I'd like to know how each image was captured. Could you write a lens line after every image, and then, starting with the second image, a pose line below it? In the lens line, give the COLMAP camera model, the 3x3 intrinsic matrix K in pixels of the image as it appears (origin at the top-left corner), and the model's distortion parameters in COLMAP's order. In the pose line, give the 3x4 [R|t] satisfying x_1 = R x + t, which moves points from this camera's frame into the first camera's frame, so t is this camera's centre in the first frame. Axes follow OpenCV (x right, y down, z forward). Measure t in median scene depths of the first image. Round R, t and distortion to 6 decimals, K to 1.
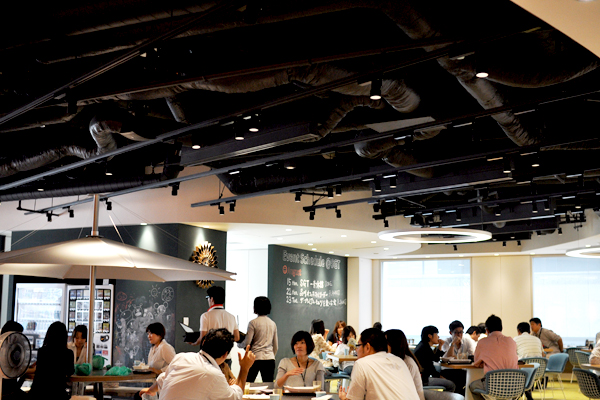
lens RADIAL K [[794.2, 0, 299.6], [0, 794.2, 201.3], [0, 0, 1]] dist [-0.116135, 0.000000]
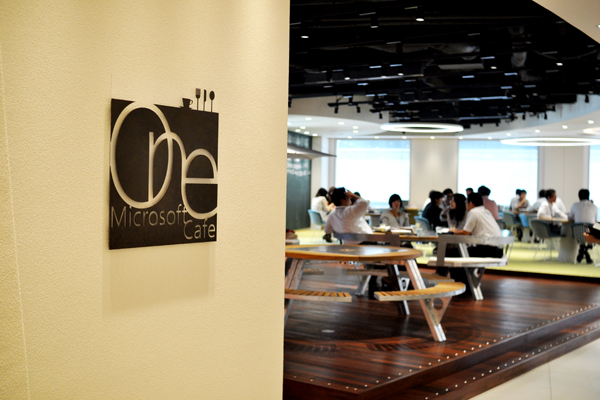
lens RADIAL K [[794.2, 0, 300.5], [0, 794.2, 199.5], [0, 0, 1]] dist [-0.116135, 0.000000]
pose [[0.980926, 0.003333, 0.194353, -0.267986], [-0.035150, 0.986412, 0.160487, -0.040689], [-0.191177, -0.164257, 0.967714, -0.278076]]
